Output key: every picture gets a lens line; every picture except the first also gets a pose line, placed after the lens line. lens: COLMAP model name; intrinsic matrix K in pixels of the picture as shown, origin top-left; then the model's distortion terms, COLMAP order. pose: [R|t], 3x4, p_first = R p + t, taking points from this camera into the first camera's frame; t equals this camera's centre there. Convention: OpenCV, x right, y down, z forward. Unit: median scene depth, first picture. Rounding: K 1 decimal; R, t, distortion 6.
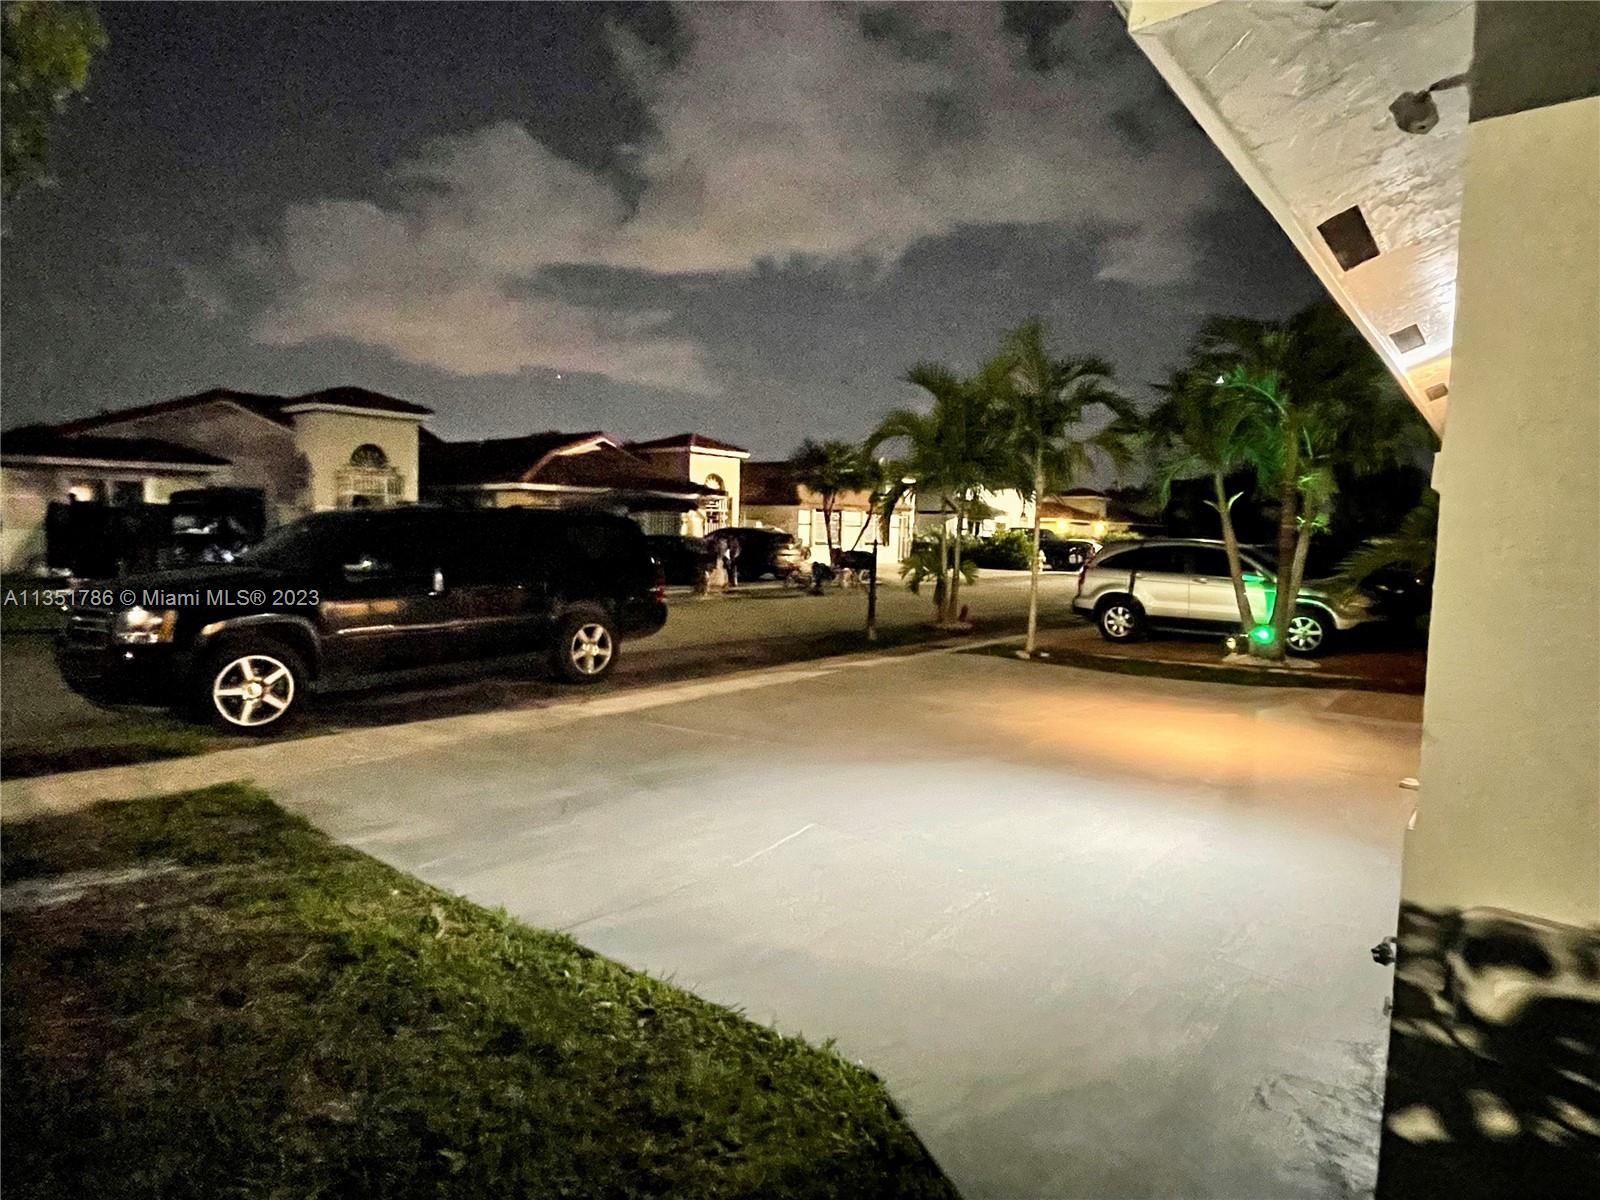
lens RADIAL K [[898.3, 0, 800.0], [0, 898.3, 600.0], [0, 0, 1]] dist [-0.003960, -0.001071]
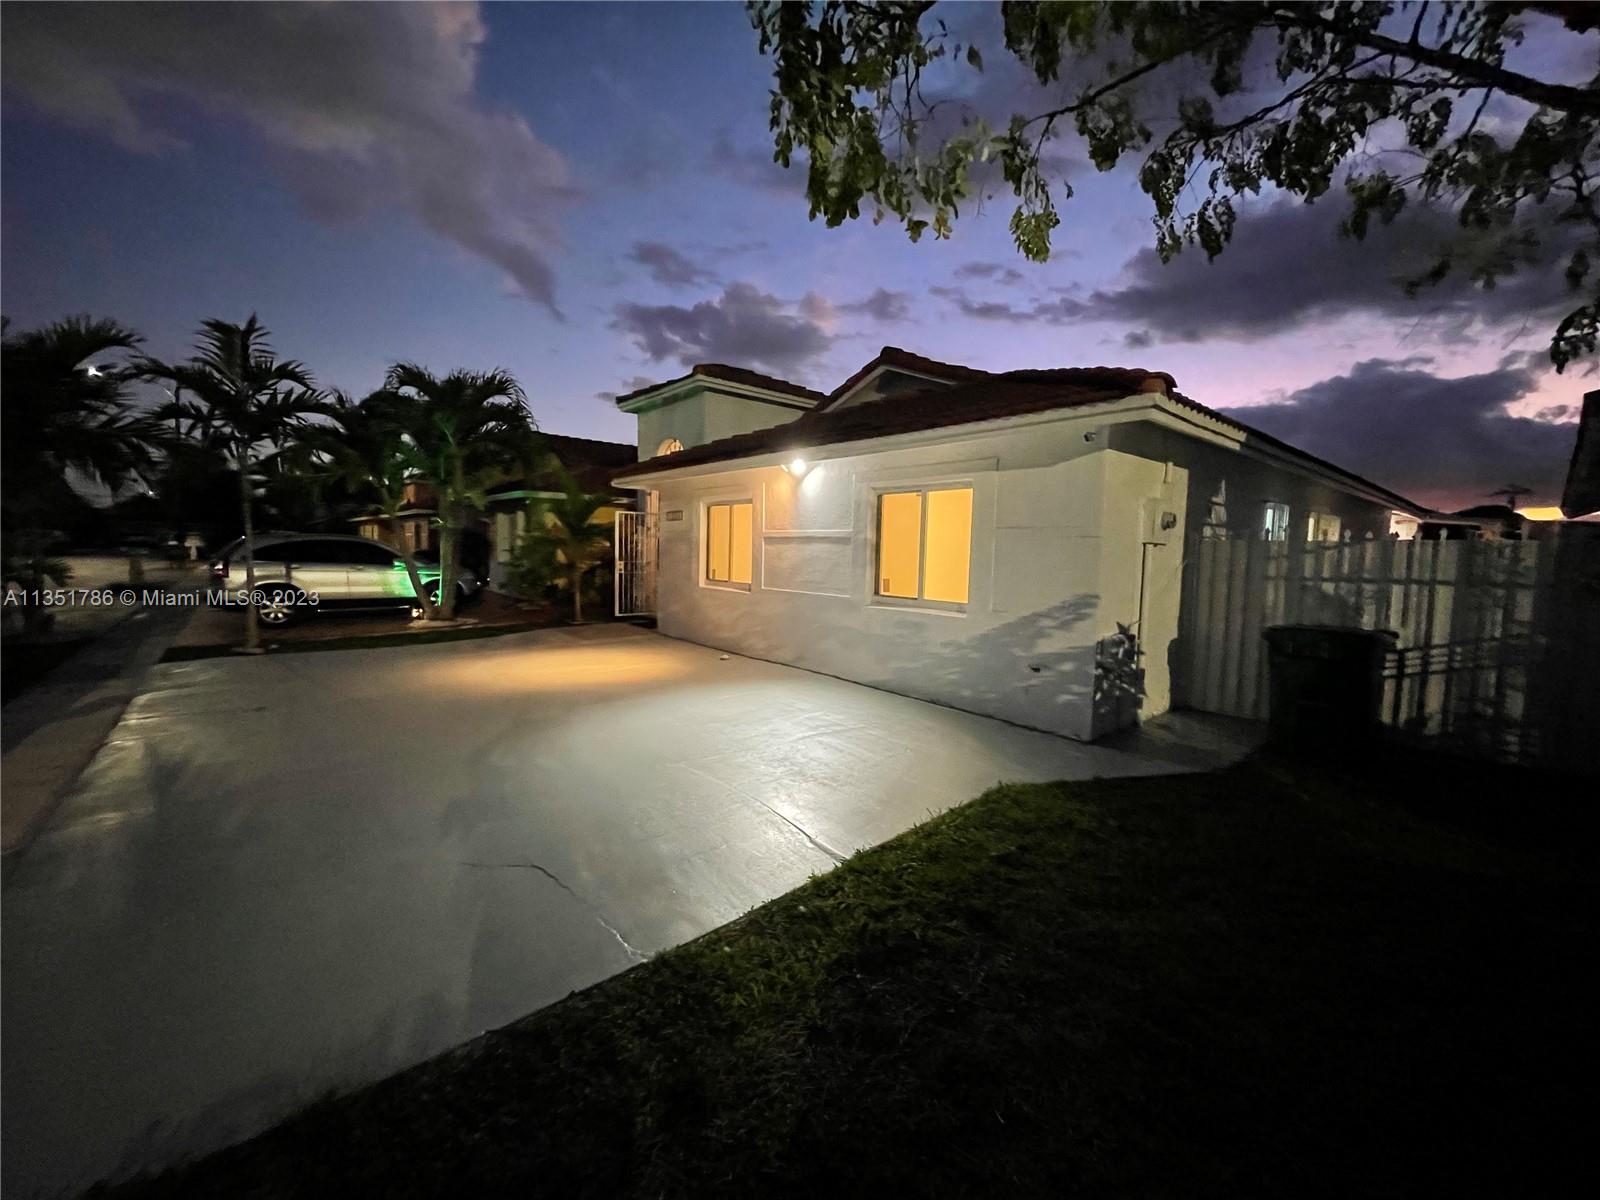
lens RADIAL K [[640.1, 0, 800.0], [0, 640.1, 600.0], [0, 0, 1]] dist [-0.004279, 0.000034]
pose [[0.180017, -0.101556, 0.978407, -0.330417], [0.056696, 0.994074, 0.092751, -0.026092], [-0.982028, 0.038775, 0.184708, 0.252683]]
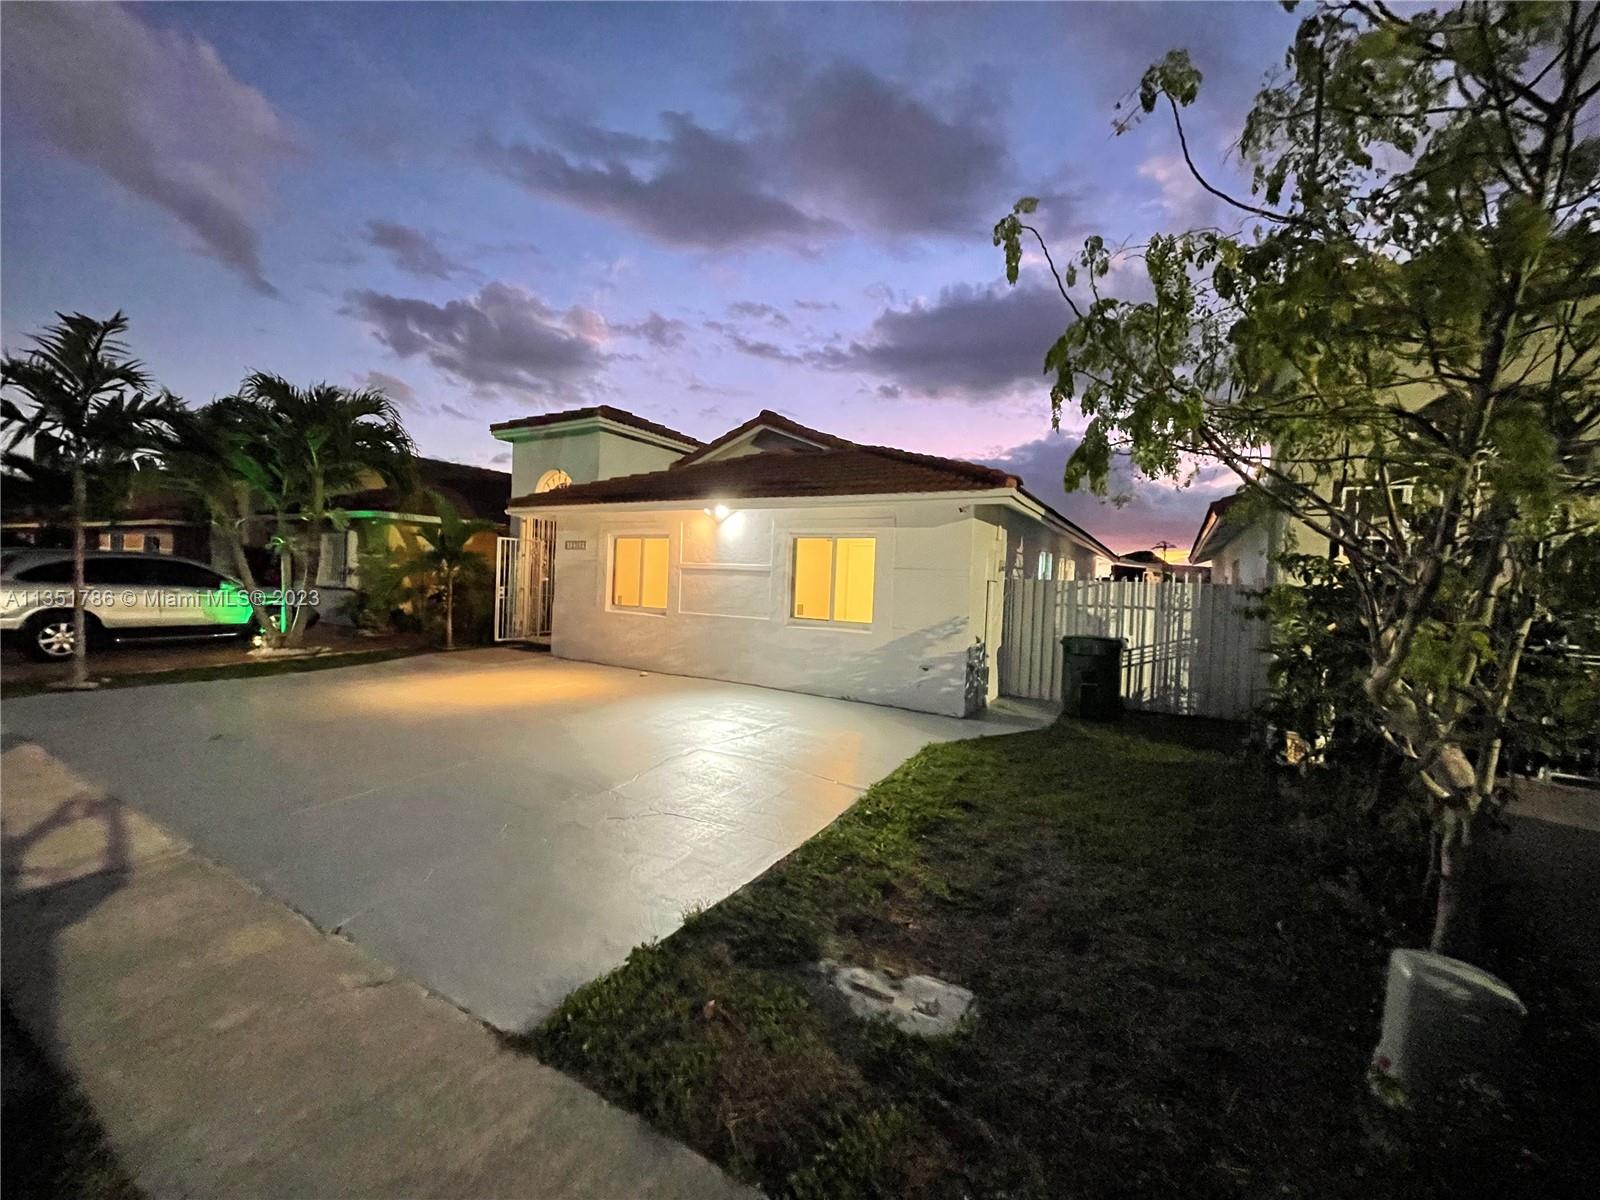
lens RADIAL K [[640.1, 0, 800.0], [0, 640.1, 600.0], [0, 0, 1]] dist [-0.004279, 0.000034]
pose [[-0.154707, -0.062419, 0.985987, -0.461265], [0.031222, 0.997195, 0.068028, -0.041296], [-0.987467, 0.041309, -0.152324, 0.386776]]
